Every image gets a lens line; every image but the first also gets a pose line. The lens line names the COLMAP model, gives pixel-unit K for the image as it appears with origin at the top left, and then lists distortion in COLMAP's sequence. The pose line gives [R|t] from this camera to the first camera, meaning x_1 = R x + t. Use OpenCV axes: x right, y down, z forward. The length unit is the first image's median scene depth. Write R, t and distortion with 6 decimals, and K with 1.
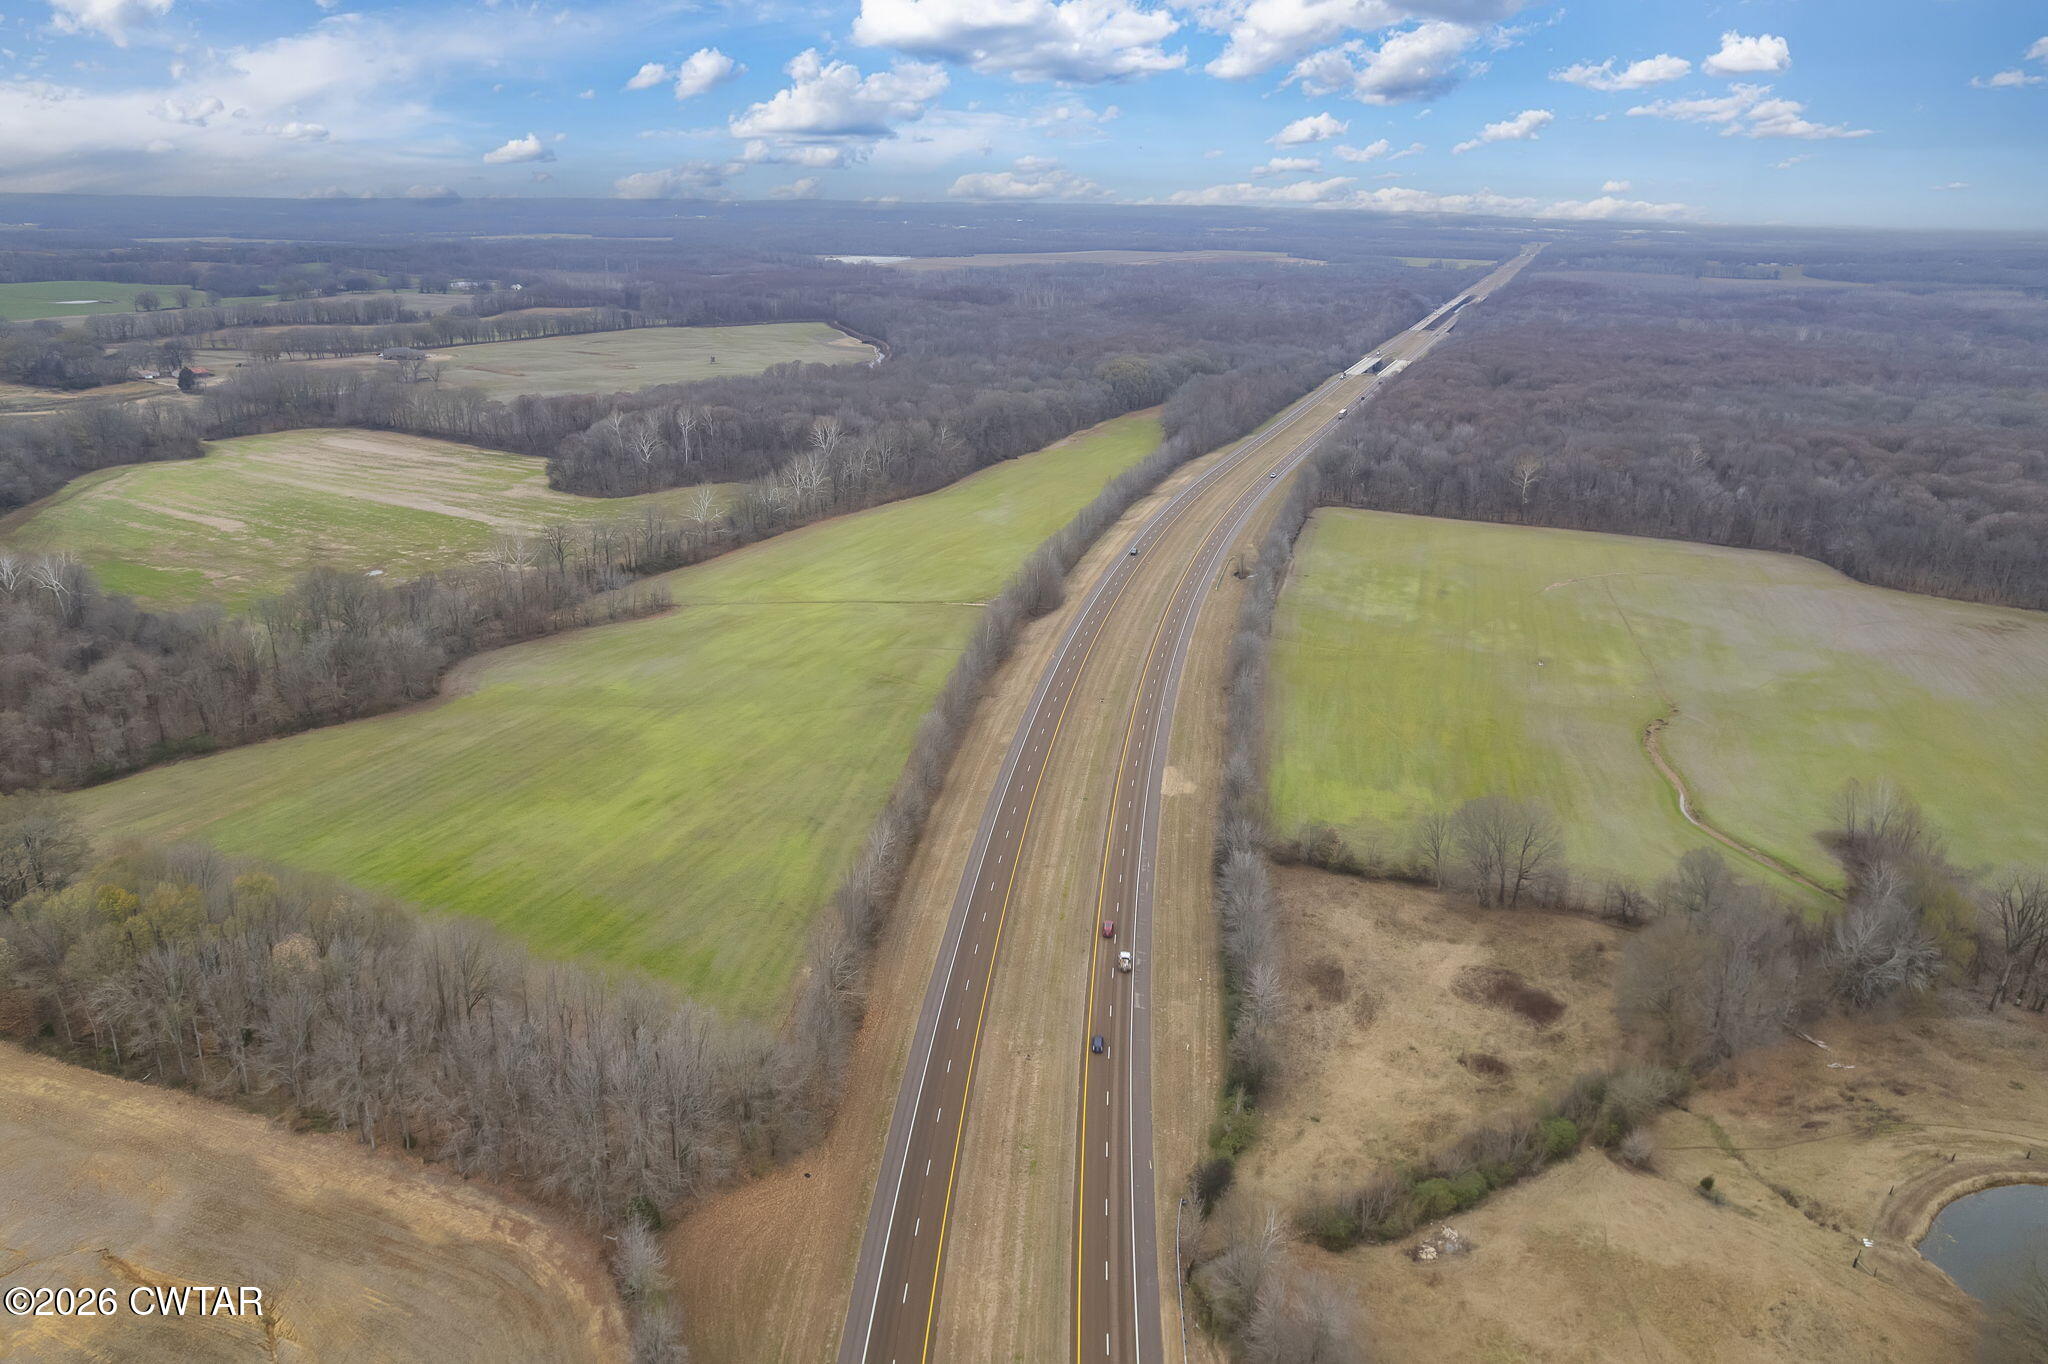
lens RADIAL K [[1312.4, 0, 1018.5], [0, 1312.4, 684.7], [0, 0, 1]] dist [-0.069791, 0.055265]
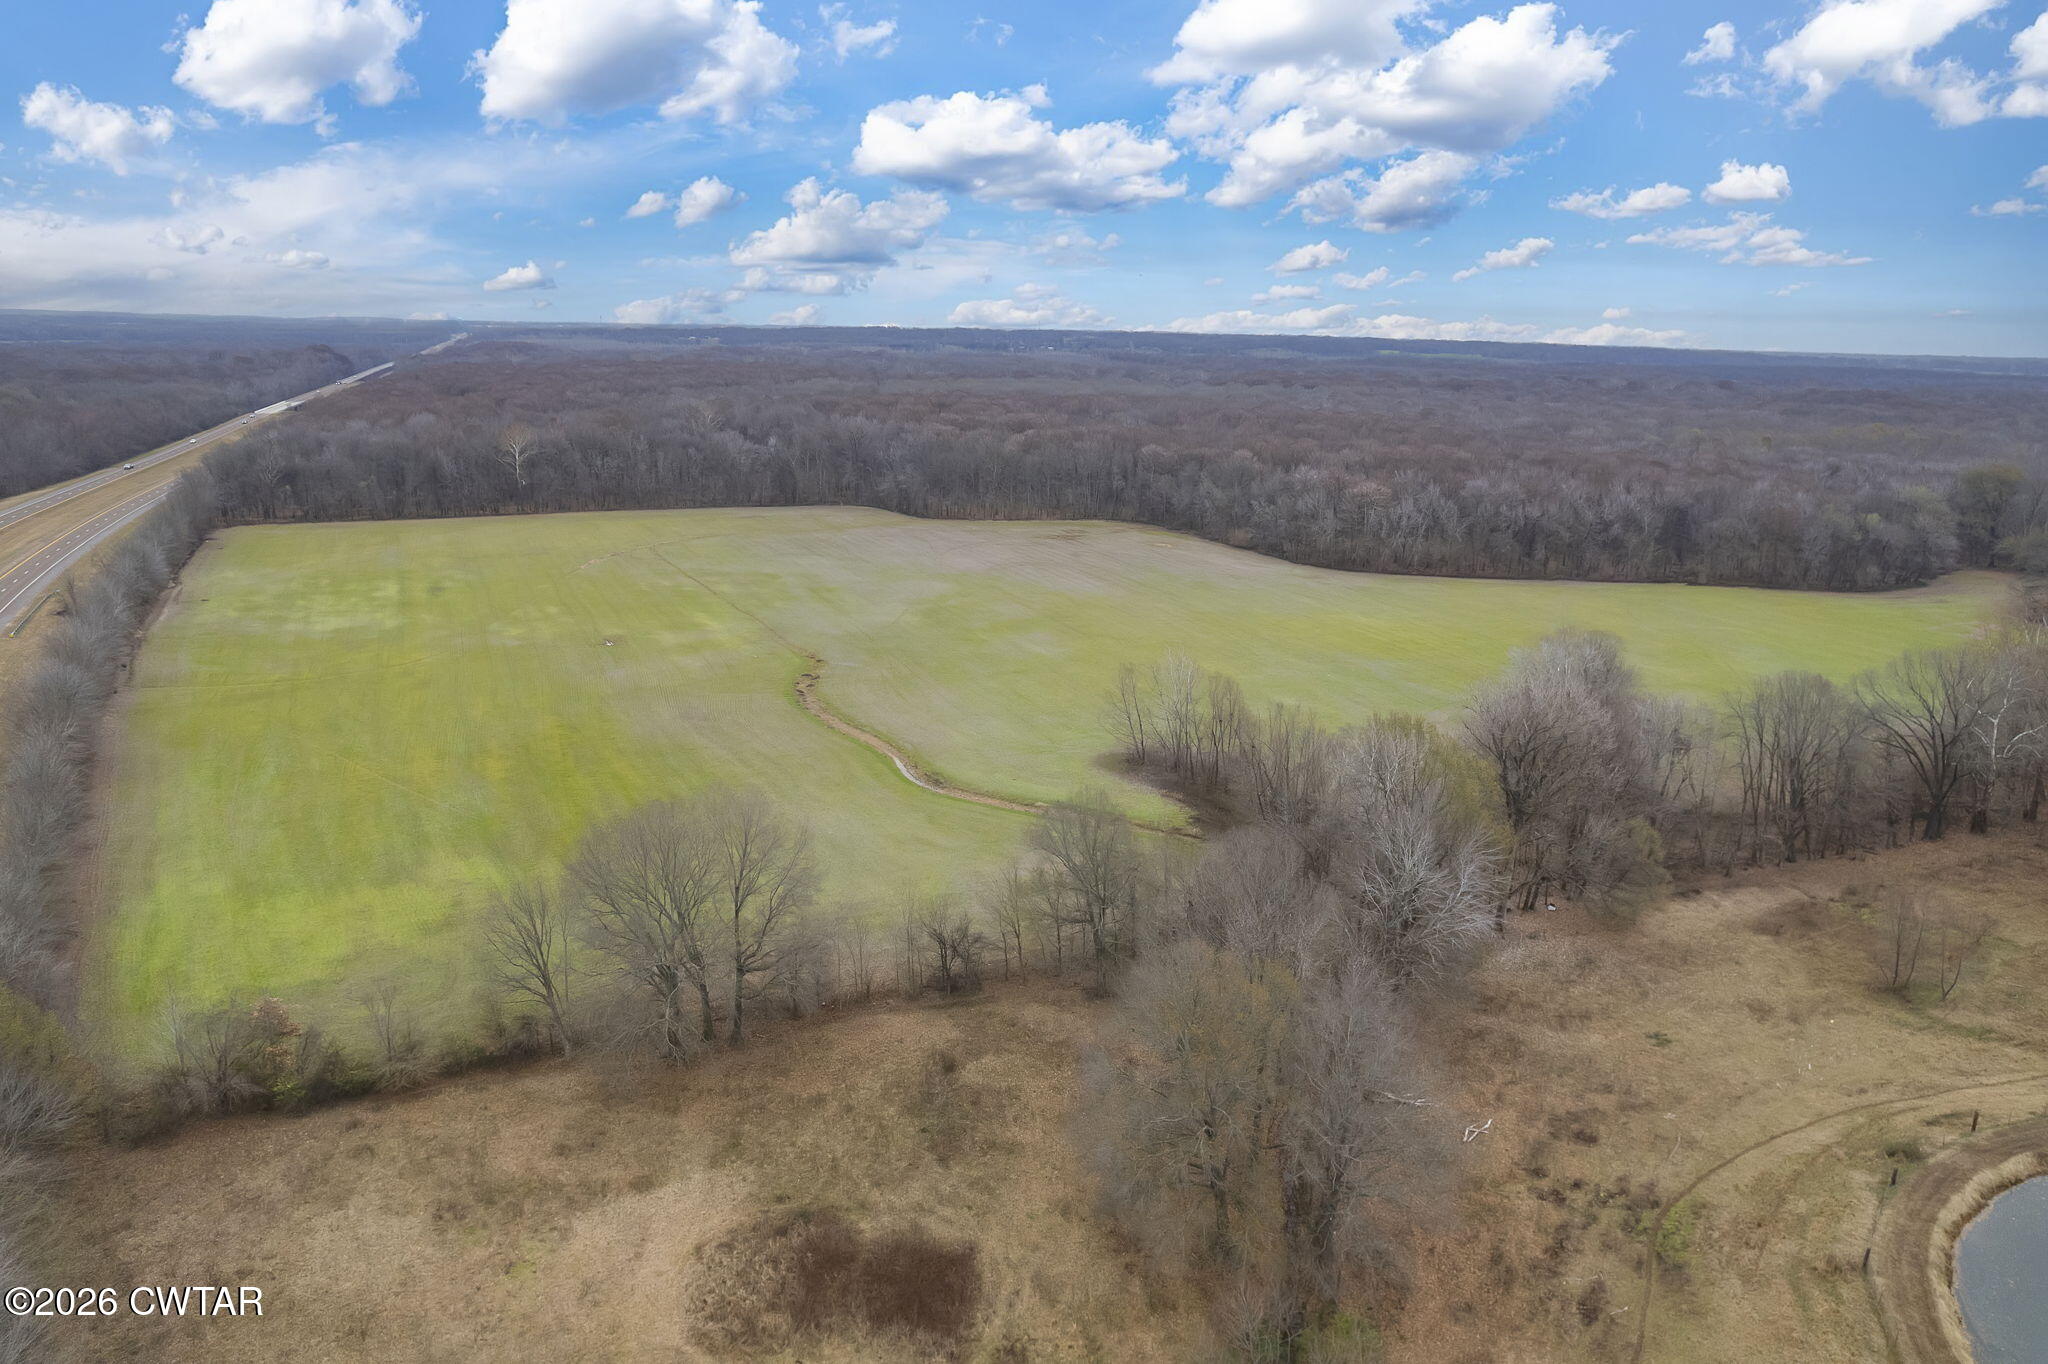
lens RADIAL K [[1312.4, 0, 1018.5], [0, 1312.4, 684.7], [0, 0, 1]] dist [-0.069791, 0.055265]
pose [[0.728804, -0.182445, 0.659968, 0.147229], [0.232530, 0.972514, 0.012064, 0.057228], [-0.644030, 0.144670, 0.751197, 0.485983]]
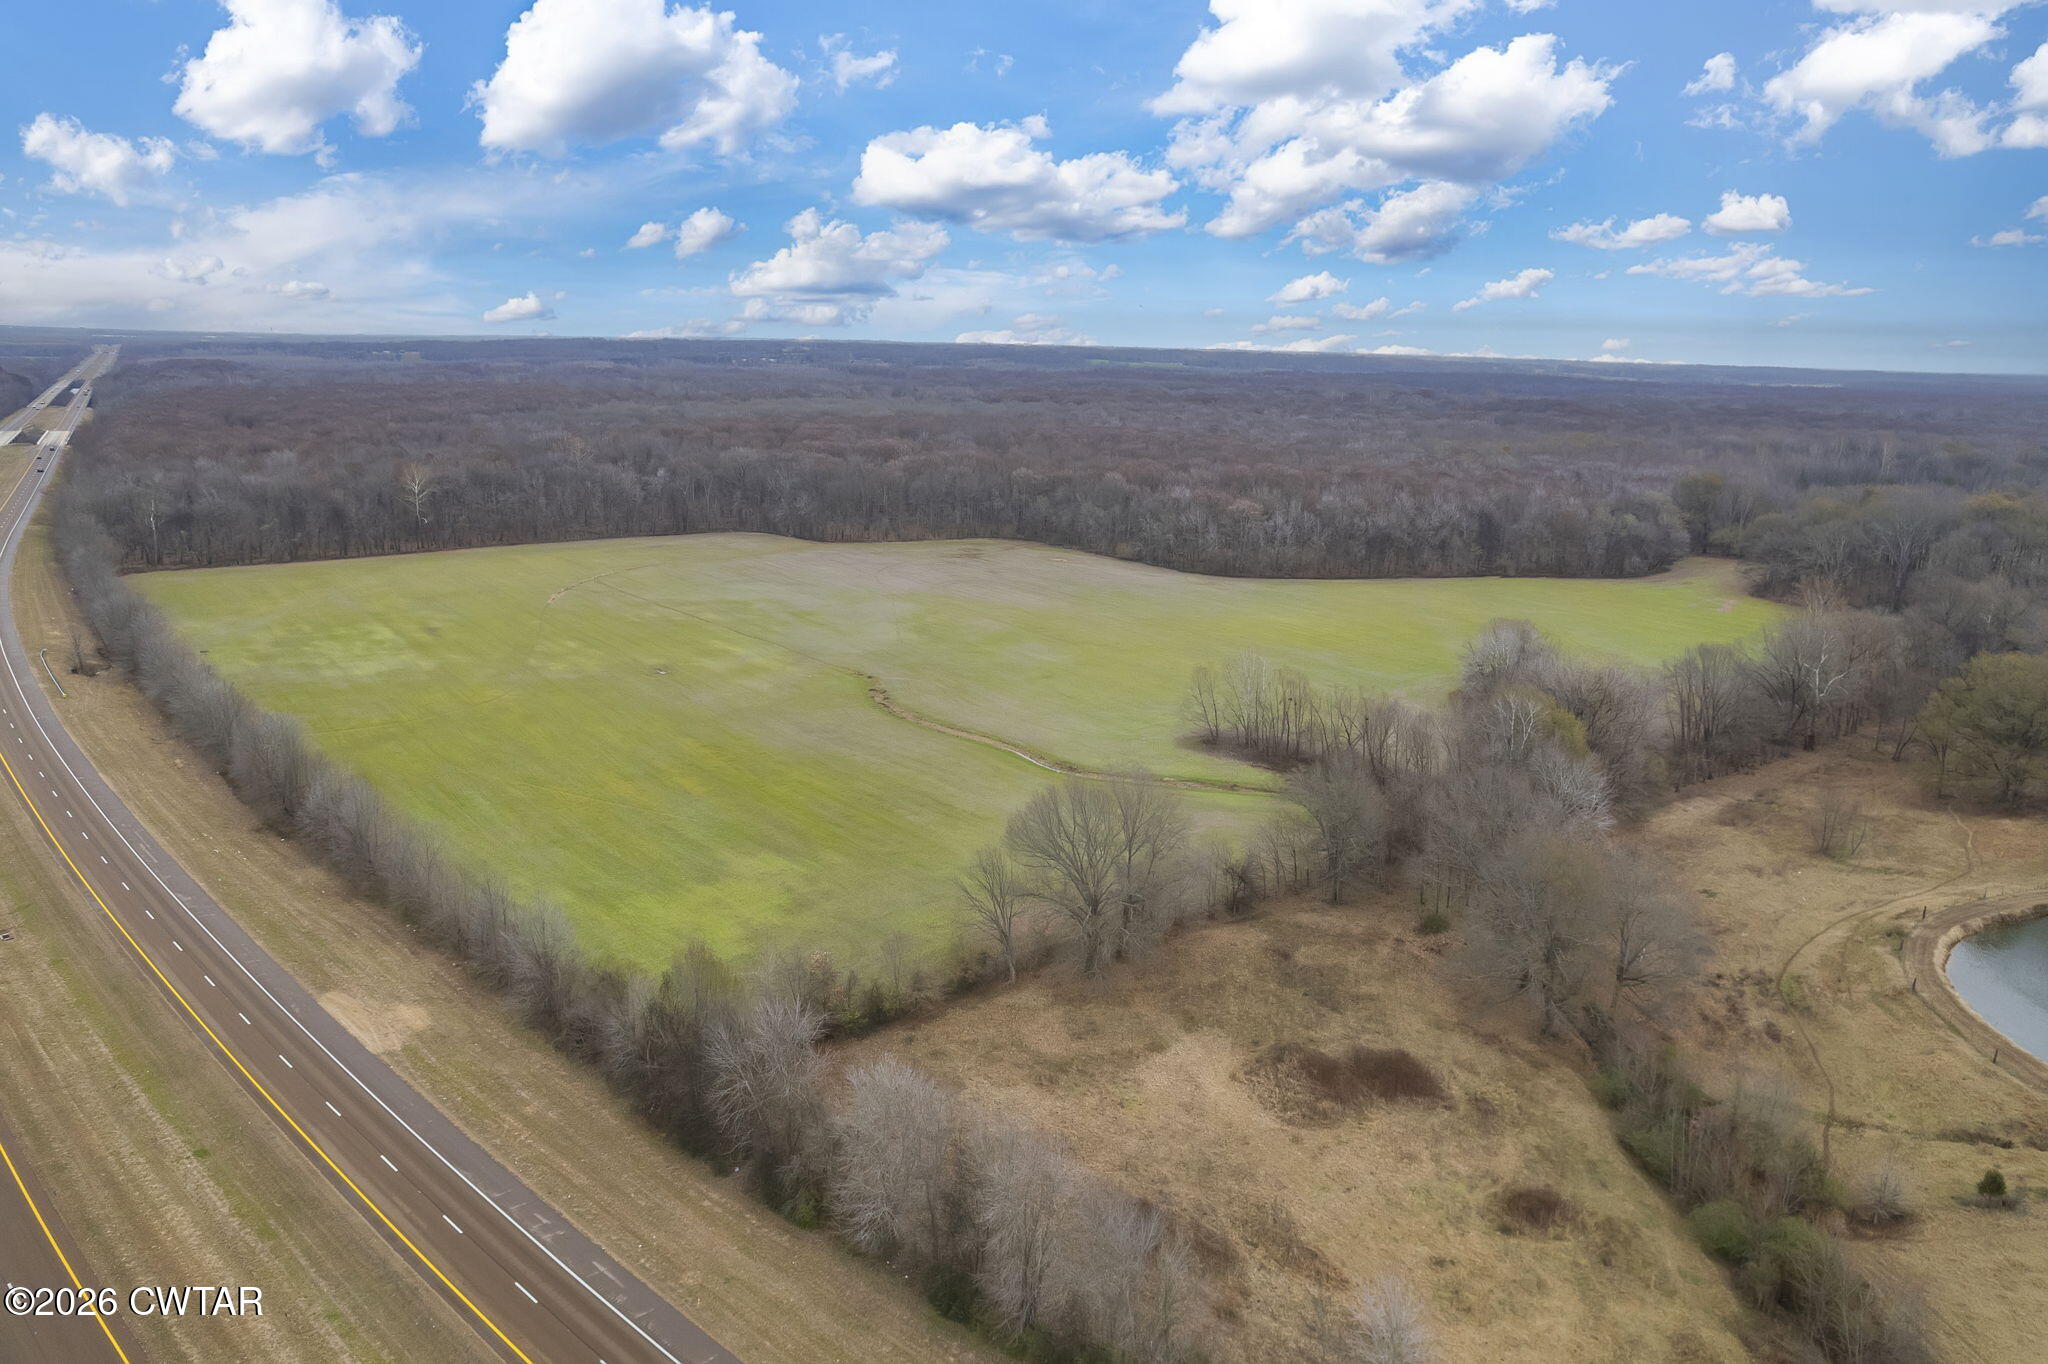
lens RADIAL K [[1312.4, 0, 1018.5], [0, 1312.4, 684.7], [0, 0, 1]] dist [-0.069791, 0.055265]
pose [[0.556584, -0.215839, 0.802264, -0.084978], [0.279935, 0.957916, 0.063506, -0.000472], [-0.782209, 0.189235, 0.593582, 0.548360]]
